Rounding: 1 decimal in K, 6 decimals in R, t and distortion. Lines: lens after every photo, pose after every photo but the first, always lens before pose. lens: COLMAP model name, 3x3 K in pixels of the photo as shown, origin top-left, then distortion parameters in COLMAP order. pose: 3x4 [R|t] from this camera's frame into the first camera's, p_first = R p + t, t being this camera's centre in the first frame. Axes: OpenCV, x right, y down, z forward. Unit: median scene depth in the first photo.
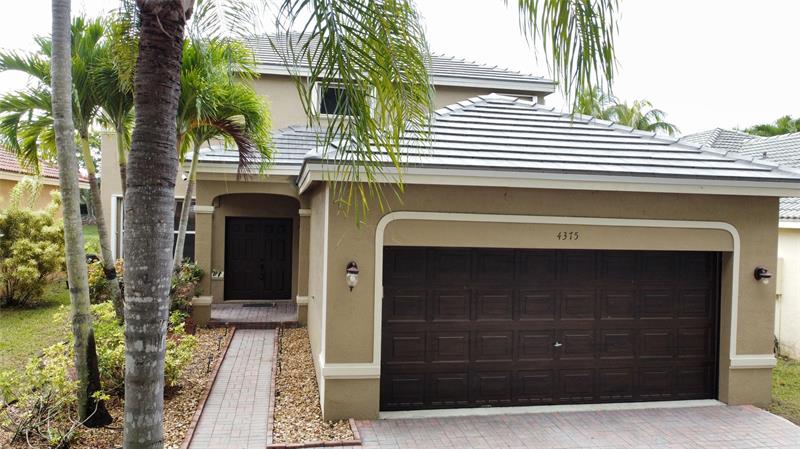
lens RADIAL K [[599.3, 0, 400.0], [0, 599.3, 224.5], [0, 0, 1]] dist [0.001778, -0.000196]
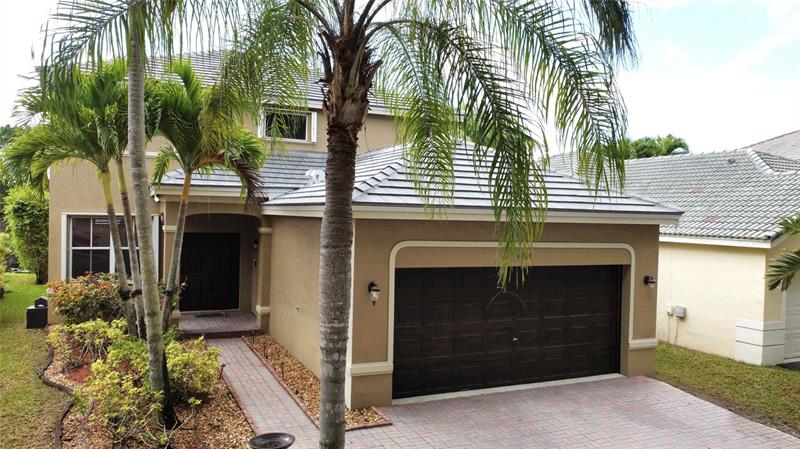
lens RADIAL K [[599.3, 0, 400.0], [0, 599.3, 224.5], [0, 0, 1]] dist [0.001778, -0.000196]
pose [[0.971091, -0.005882, 0.238636, -0.288906], [0.004423, 0.999968, 0.006649, -0.058962], [-0.238667, -0.005401, 0.971086, -0.208274]]
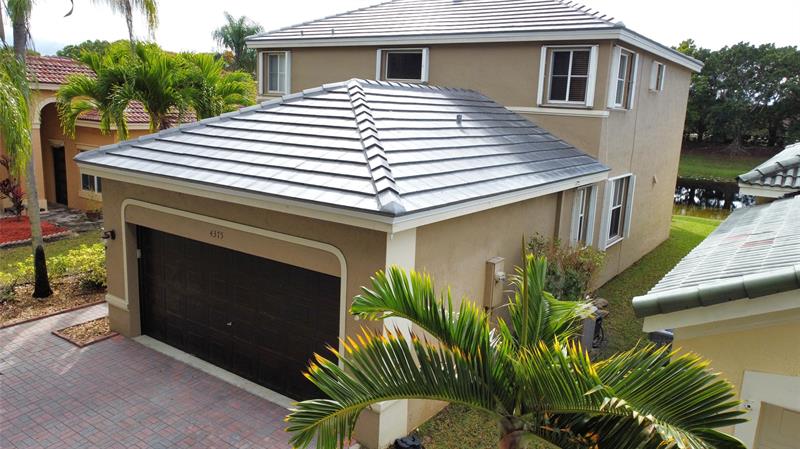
lens RADIAL K [[599.3, 0, 400.0], [0, 599.3, 224.5], [0, 0, 1]] dist [0.001778, -0.000196]
pose [[0.696168, 0.146326, -0.702808, 1.277969], [-0.038383, 0.985193, 0.167099, -0.197429], [0.716852, -0.089353, 0.691476, 0.442862]]
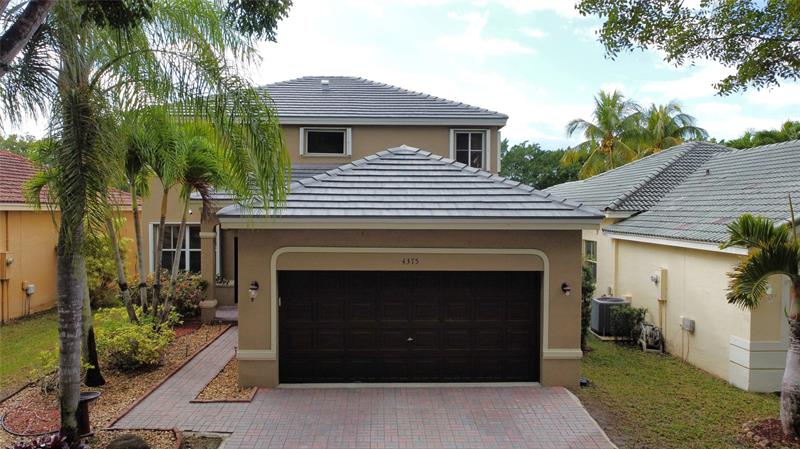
lens RADIAL K [[599.3, 0, 400.0], [0, 599.3, 224.5], [0, 0, 1]] dist [0.001778, -0.000196]
pose [[0.988123, -0.016905, -0.152734, 0.453351], [0.017733, 0.999835, 0.004061, -0.070646], [0.152640, -0.006721, 0.988259, -0.371027]]
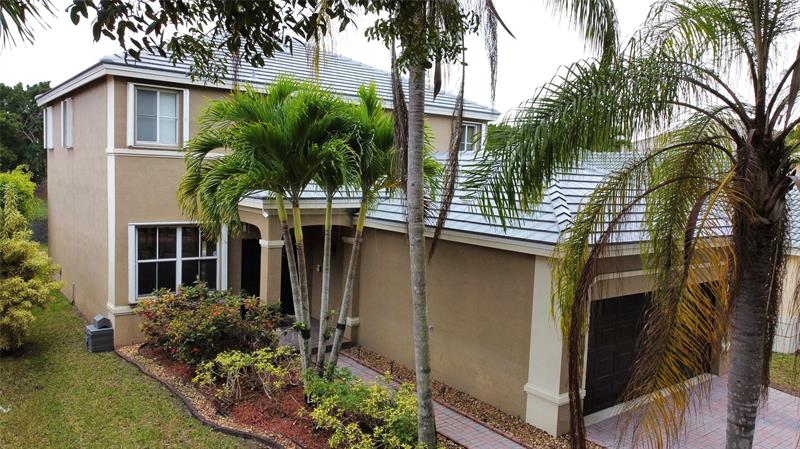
lens RADIAL K [[599.3, 0, 400.0], [0, 599.3, 224.5], [0, 0, 1]] dist [0.001778, -0.000196]
pose [[0.890671, -0.028022, 0.453784, -0.911000], [-0.010039, 0.996643, 0.081248, -0.217034], [-0.454538, -0.076920, 0.887400, 0.019667]]
